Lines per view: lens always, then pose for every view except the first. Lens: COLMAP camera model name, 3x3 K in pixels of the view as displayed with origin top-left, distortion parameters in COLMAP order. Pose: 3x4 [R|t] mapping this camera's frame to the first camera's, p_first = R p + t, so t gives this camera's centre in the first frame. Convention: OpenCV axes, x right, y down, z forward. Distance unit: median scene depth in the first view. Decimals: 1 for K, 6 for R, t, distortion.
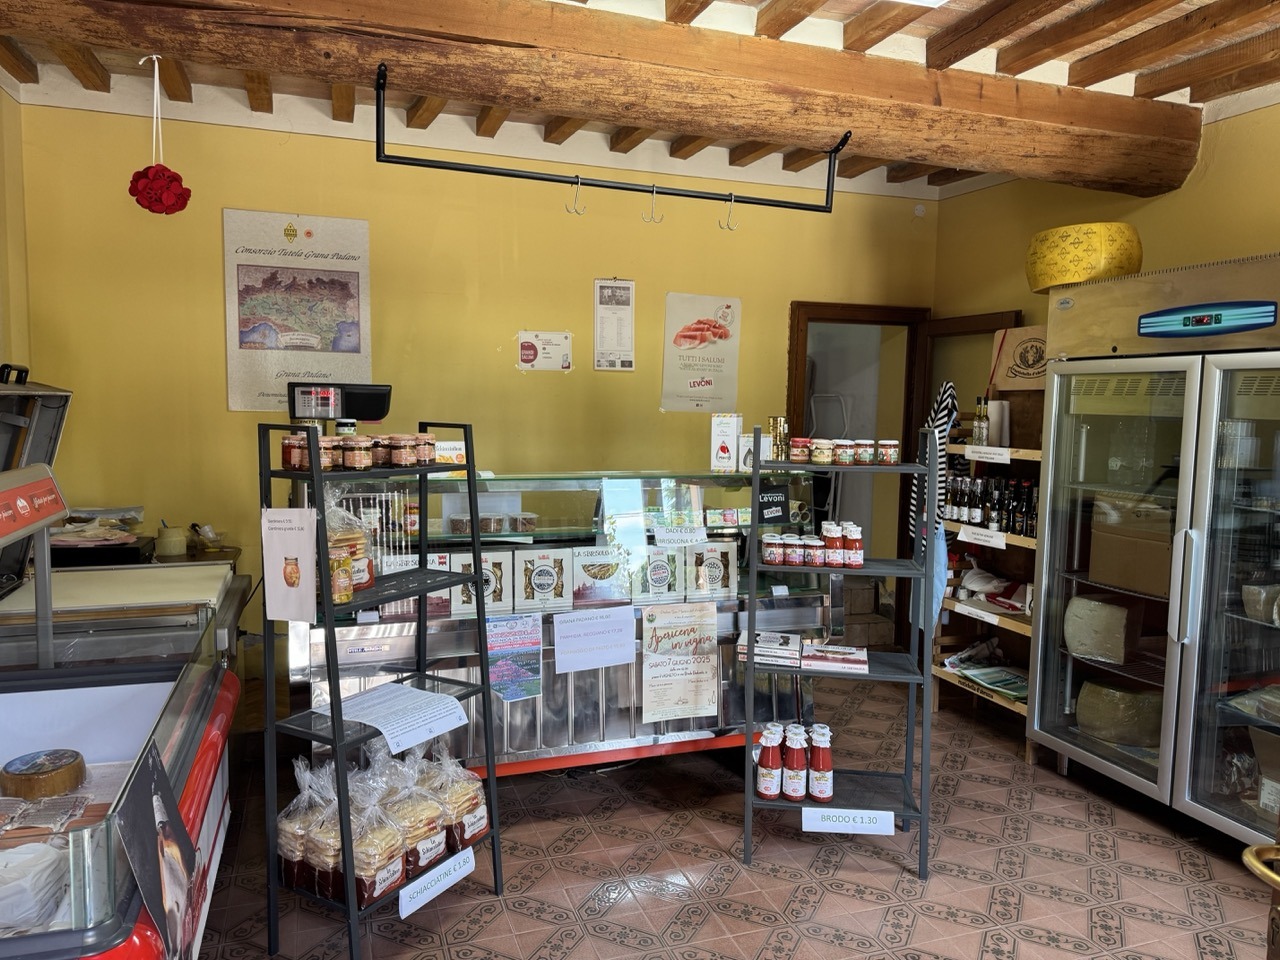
lens RADIAL K [[928.6, 0, 631.7], [0, 928.6, 489.5], [0, 0, 1]] dist [0.050107, -0.060511]
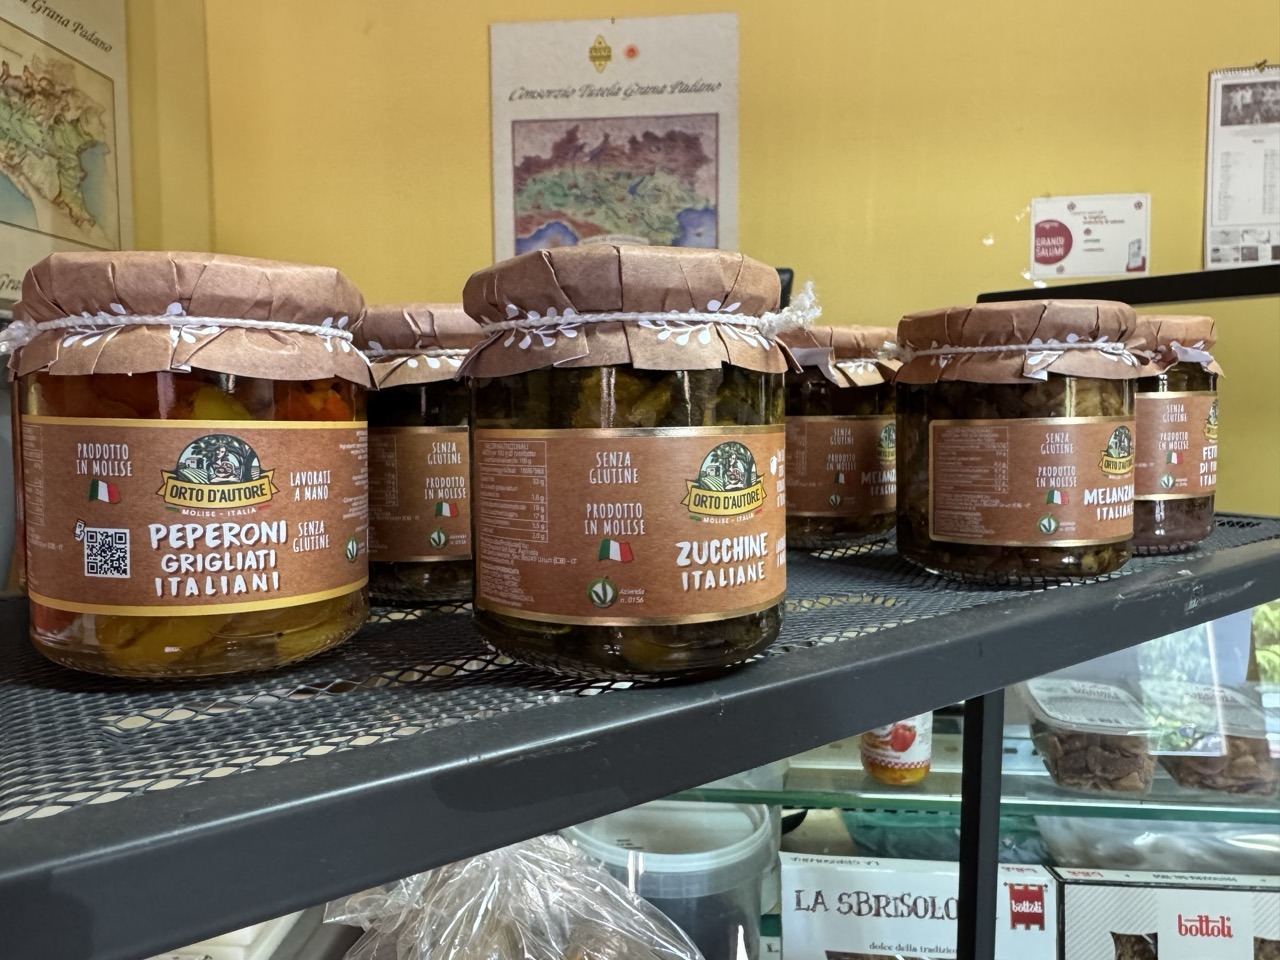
lens RADIAL K [[928.6, 0, 628.4], [0, 928.6, 477.6], [0, 0, 1]] dist [0.050107, -0.060511]
pose [[0.927792, 0.005468, -0.373058, -0.141673], [-0.009882, 0.999902, -0.009920, -0.019065], [0.372967, 0.012890, 0.927755, 0.496002]]
